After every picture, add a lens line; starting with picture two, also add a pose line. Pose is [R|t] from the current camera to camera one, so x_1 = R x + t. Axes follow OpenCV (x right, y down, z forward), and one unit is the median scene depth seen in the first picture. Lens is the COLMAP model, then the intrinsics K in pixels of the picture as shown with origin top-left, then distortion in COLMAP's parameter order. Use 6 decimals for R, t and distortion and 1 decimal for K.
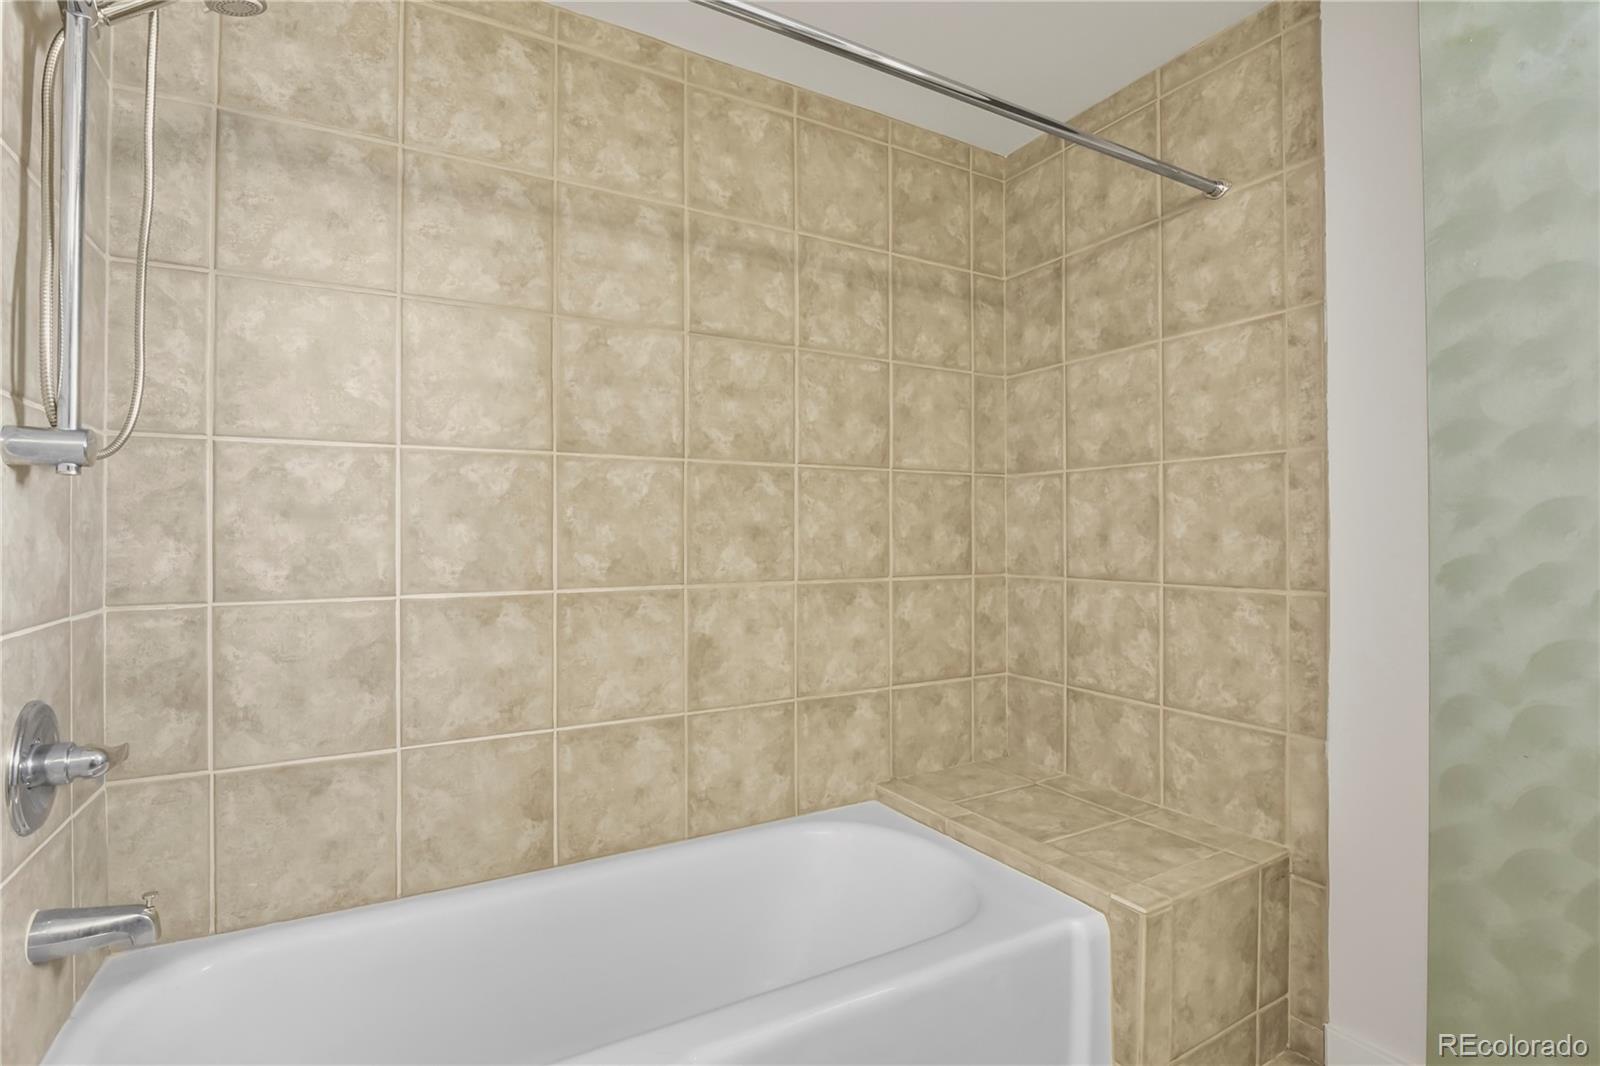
lens RADIAL K [[781.0, 0, 805.0], [0, 781.0, 526.7], [0, 0, 1]] dist [-0.008667, -0.005074]
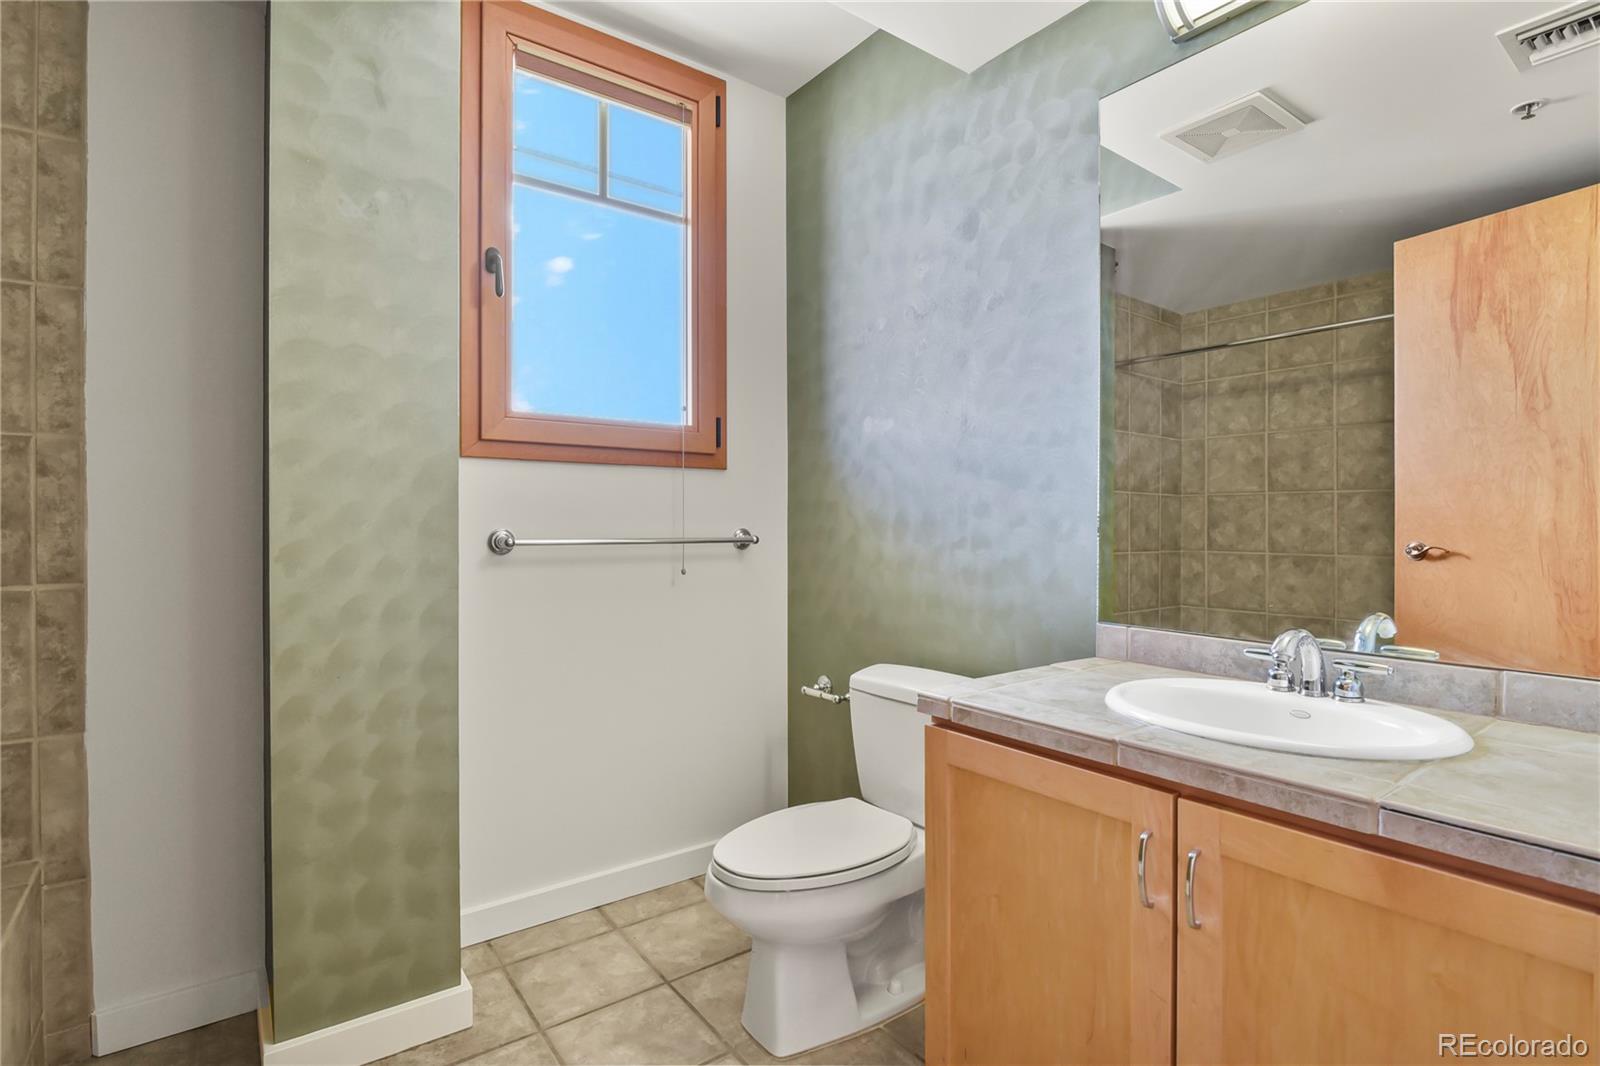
lens RADIAL K [[781.0, 0, 803.2], [0, 781.0, 534.3], [0, 0, 1]] dist [-0.008667, -0.005074]
pose [[-0.120134, -0.004538, 0.992747, -0.412668], [-0.009846, 0.999946, 0.003380, 0.009197], [-0.992709, -0.009368, -0.120172, 0.201337]]
